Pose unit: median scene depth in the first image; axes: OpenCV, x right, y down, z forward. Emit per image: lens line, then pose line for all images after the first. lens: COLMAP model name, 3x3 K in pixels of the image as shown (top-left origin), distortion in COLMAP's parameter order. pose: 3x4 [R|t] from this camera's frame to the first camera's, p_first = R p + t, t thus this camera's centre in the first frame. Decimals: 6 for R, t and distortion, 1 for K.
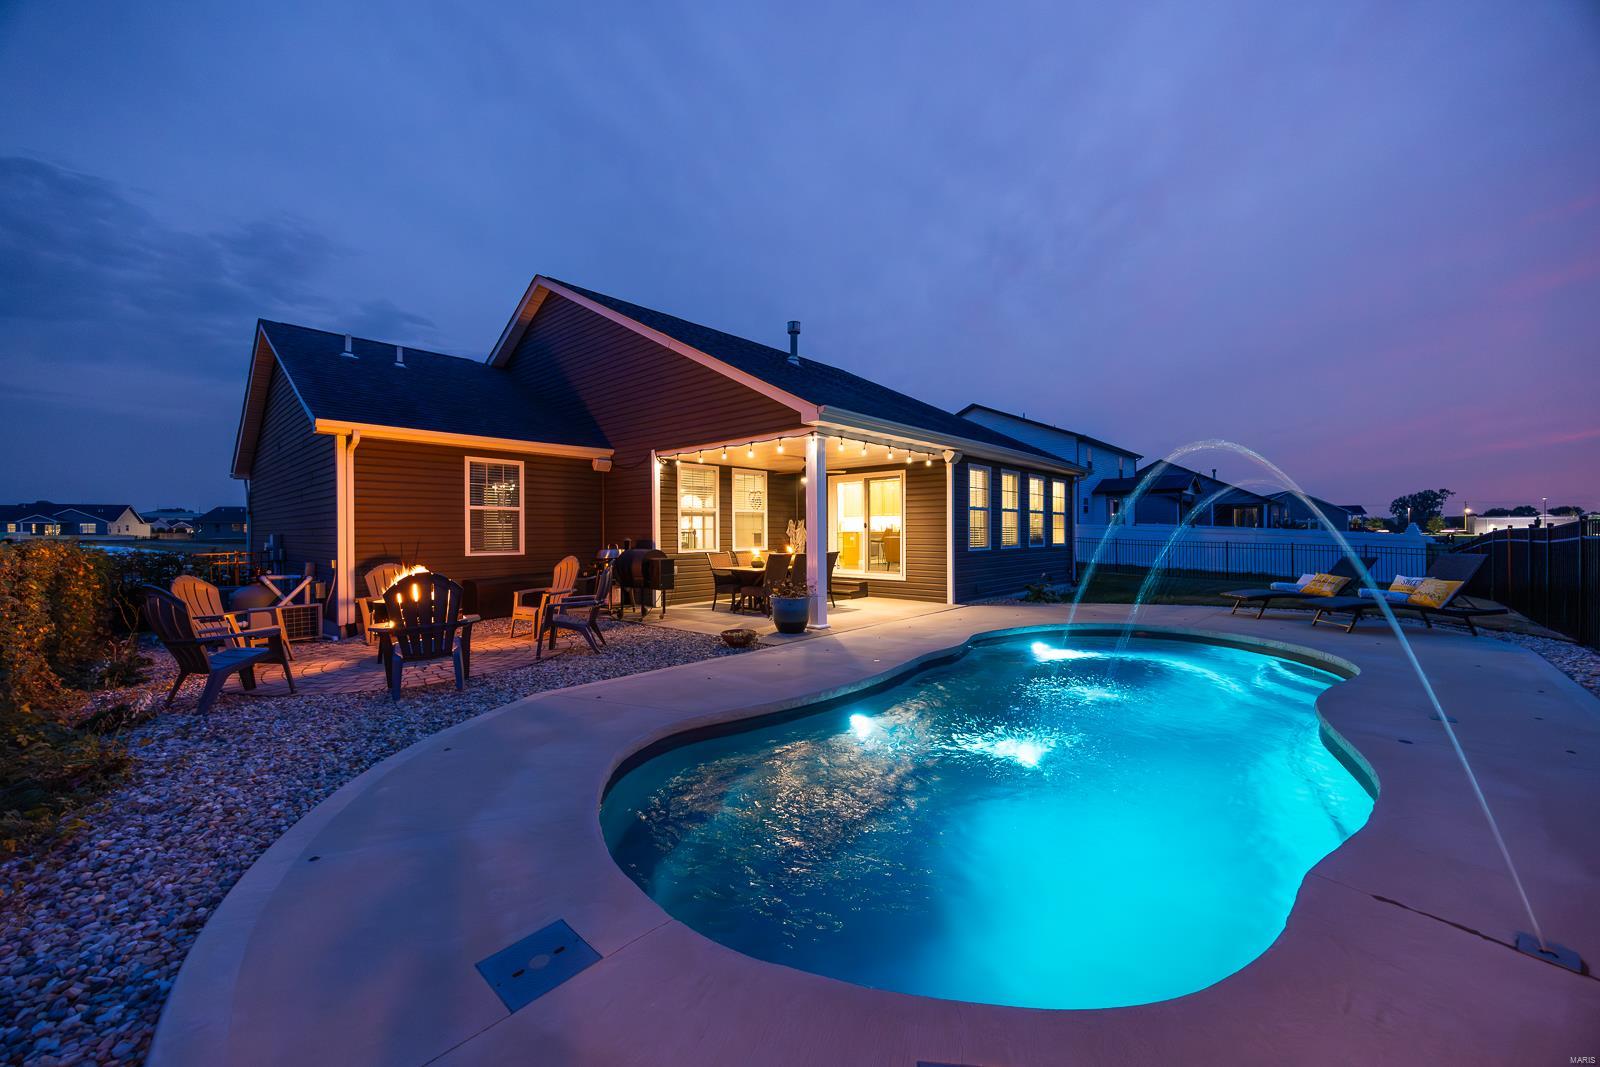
lens RADIAL K [[620.0, 0, 800.0], [0, 620.0, 533.5], [0, 0, 1]] dist [0.001851, 0.000313]
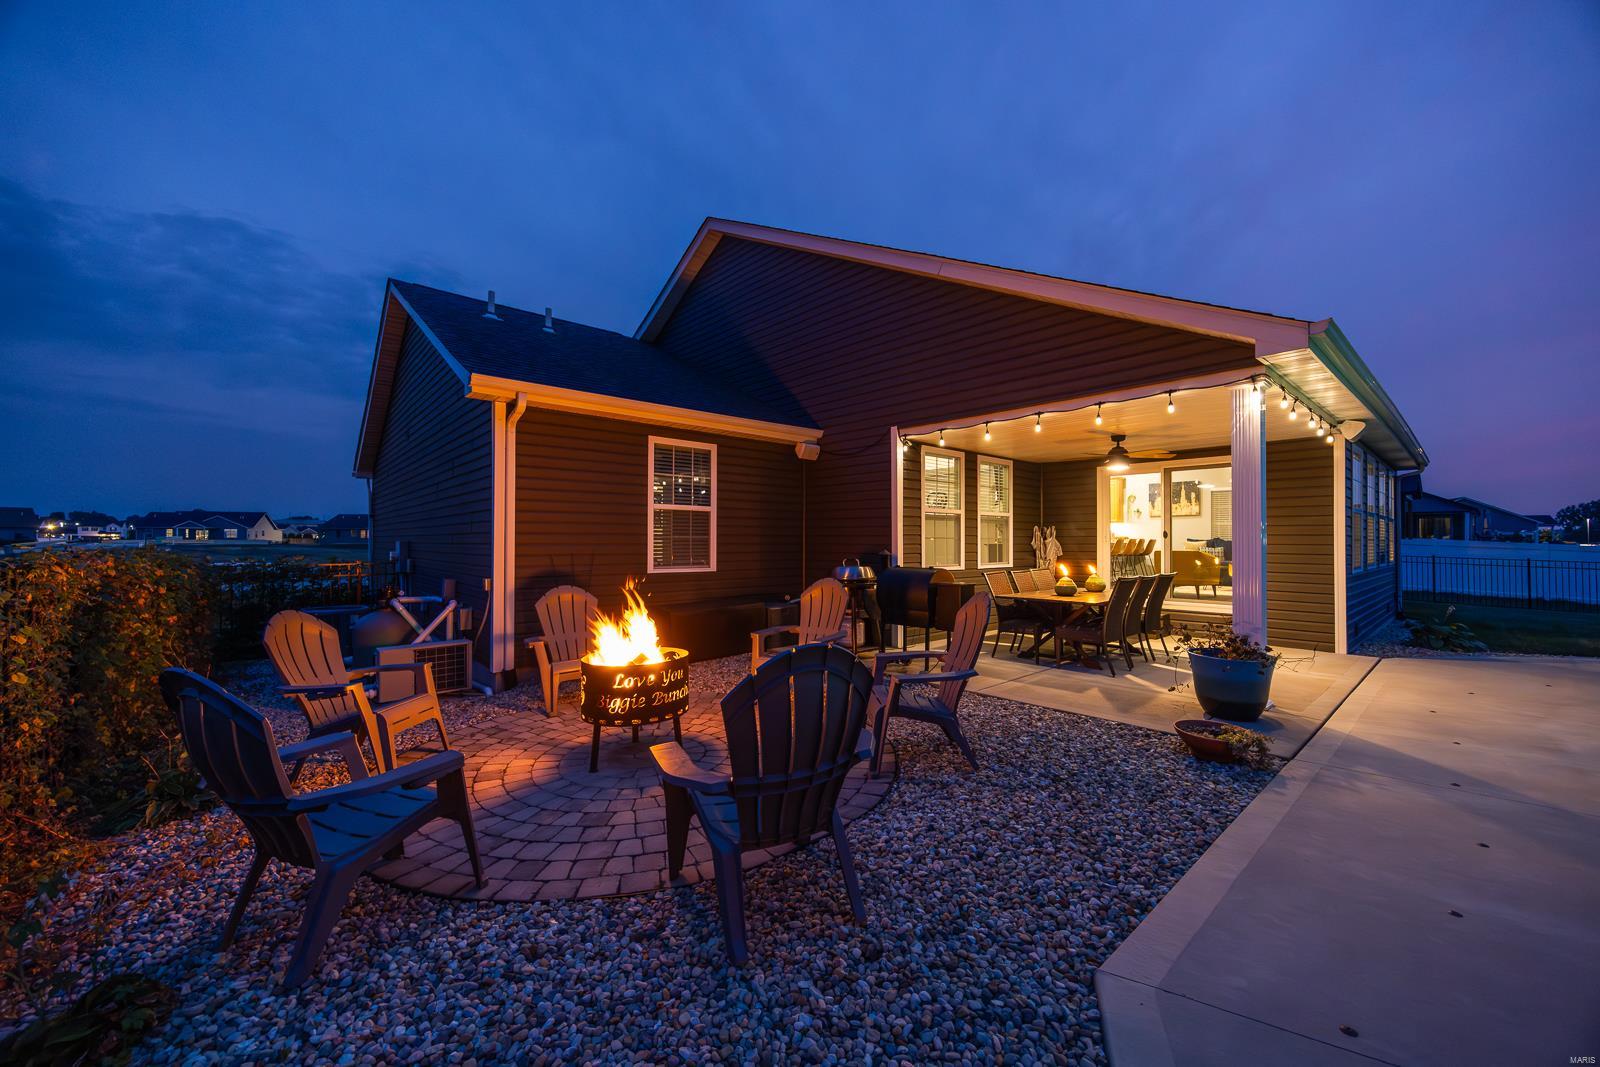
lens RADIAL K [[620.0, 0, 800.0], [0, 620.0, 533.5], [0, 0, 1]] dist [0.001851, 0.000313]
pose [[0.993499, 0.005466, -0.113705, -0.262177], [-0.007105, 0.999877, -0.014017, -0.000981], [0.113615, 0.014734, 0.993416, 0.279617]]
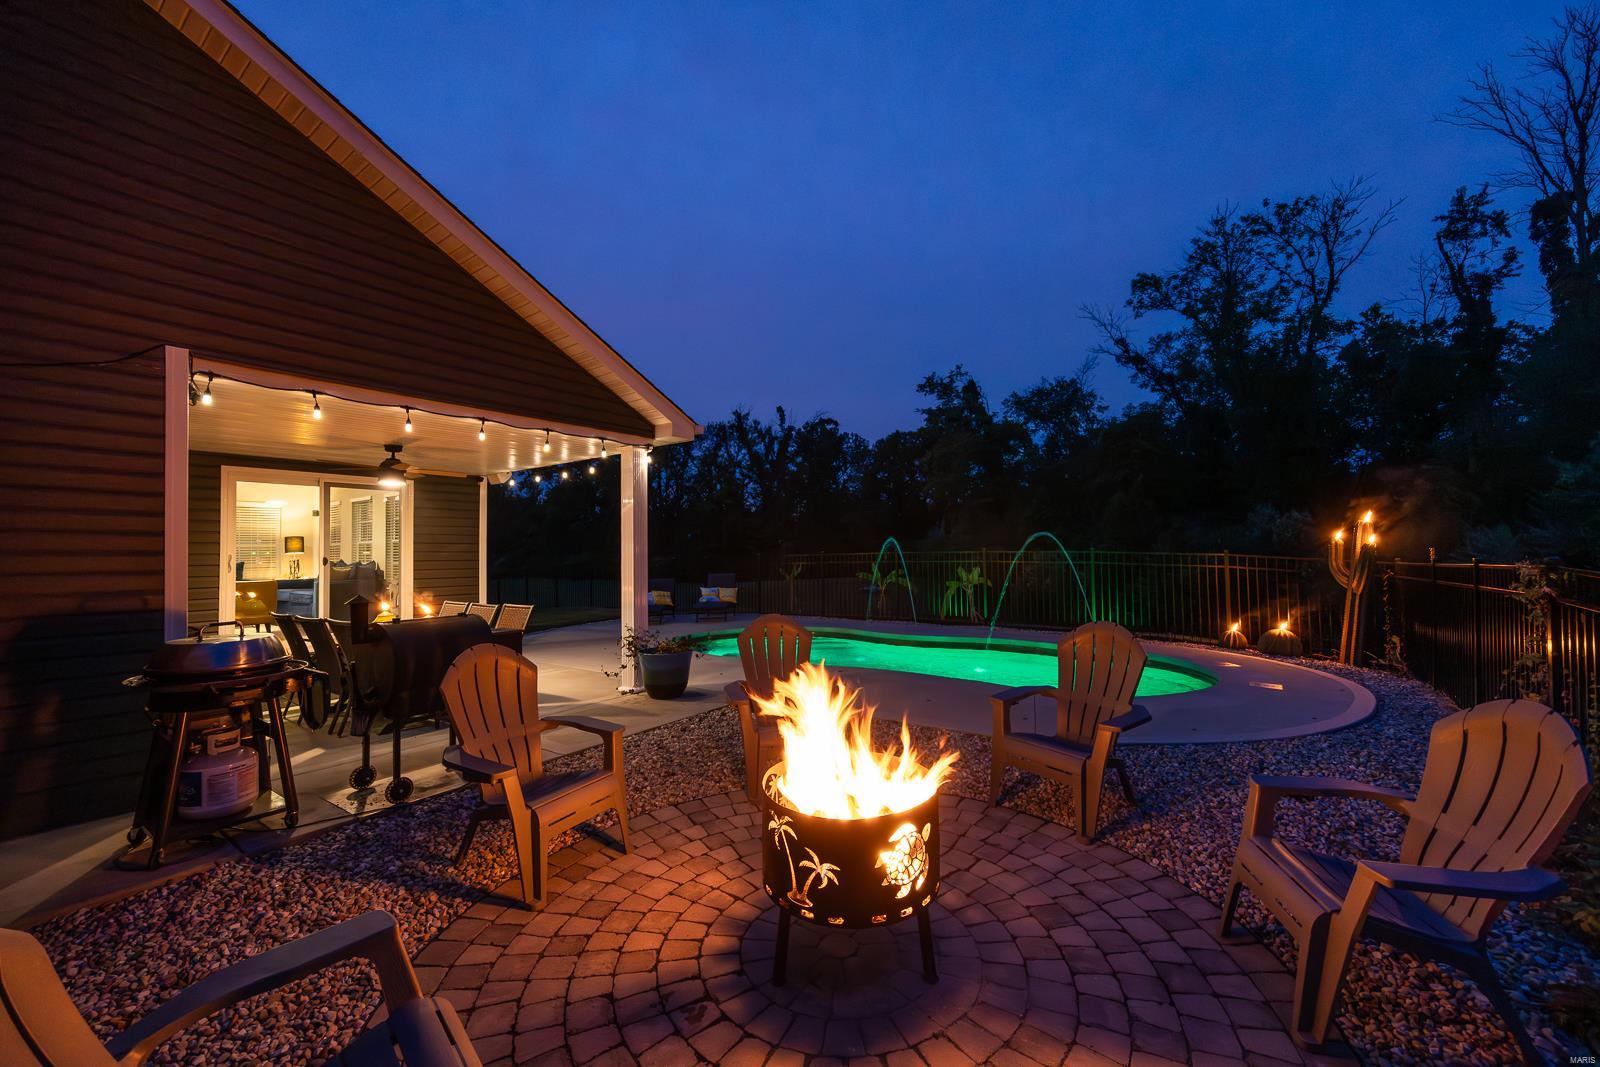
lens RADIAL K [[620.0, 0, 800.0], [0, 620.0, 533.5], [0, 0, 1]] dist [0.001851, 0.000313]
pose [[-0.081487, 0.026091, 0.996333, -0.593201], [0.026922, 0.999350, -0.023968, -0.016820], [-0.996311, 0.024870, -0.082136, 0.688850]]
